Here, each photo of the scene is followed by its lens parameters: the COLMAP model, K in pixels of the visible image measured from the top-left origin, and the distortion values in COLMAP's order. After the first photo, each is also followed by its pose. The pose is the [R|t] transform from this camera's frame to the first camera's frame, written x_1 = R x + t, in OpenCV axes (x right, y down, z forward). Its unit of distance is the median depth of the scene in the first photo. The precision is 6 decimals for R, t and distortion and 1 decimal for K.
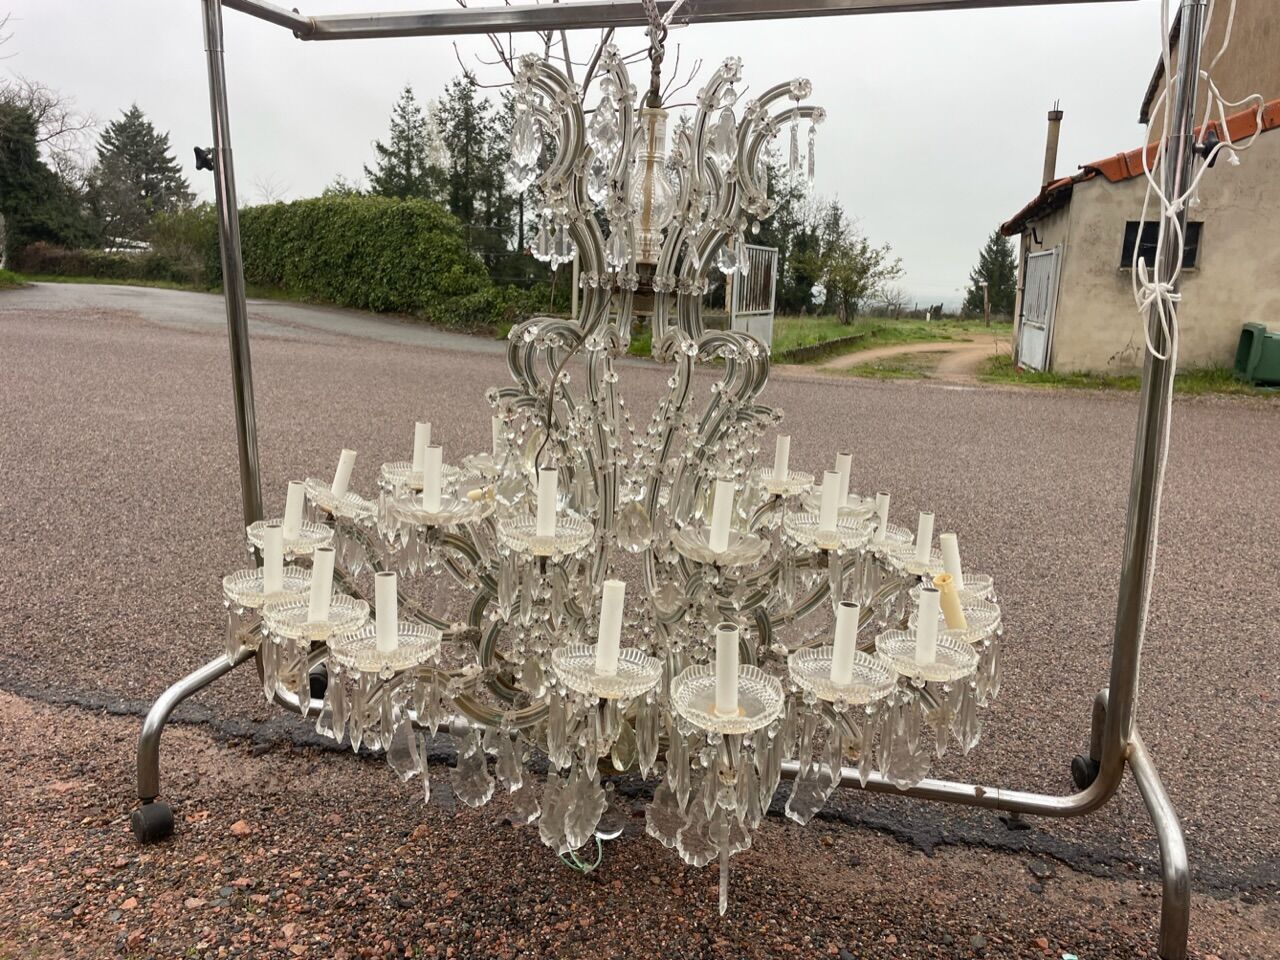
lens RADIAL K [[1004.4, 0, 638.3], [0, 1004.4, 474.2], [0, 0, 1]] dist [0.076913, -0.096636]
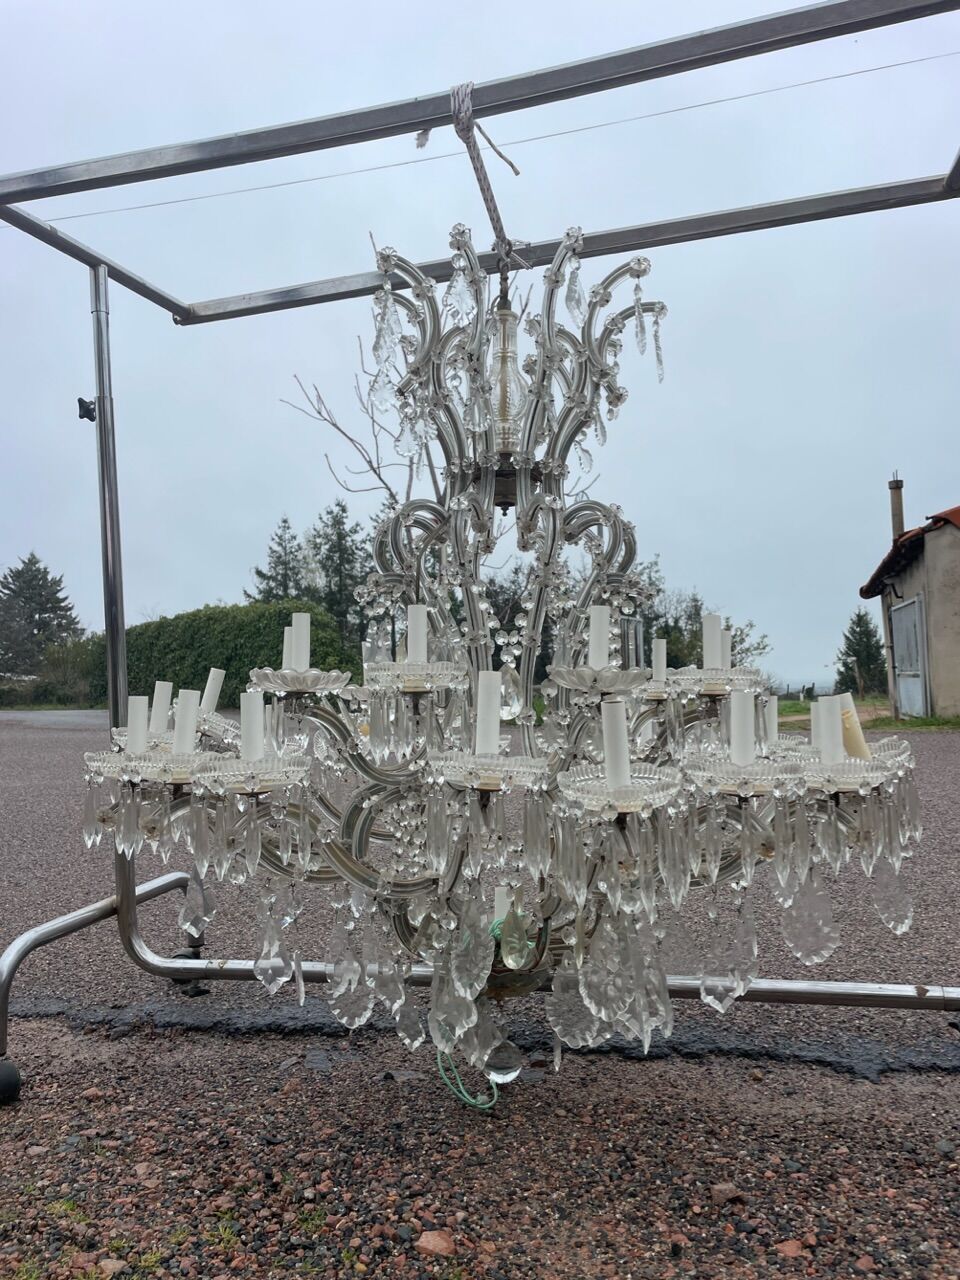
lens RADIAL K [[1004.4, 0, 477.6], [0, 1004.4, 630.7], [0, 0, 1]] dist [0.076913, -0.096636]
pose [[0.997656, -0.062506, -0.027838, -0.003696], [0.053471, 0.966035, -0.252818, 0.203392], [0.042695, 0.250736, 0.967113, 0.048092]]
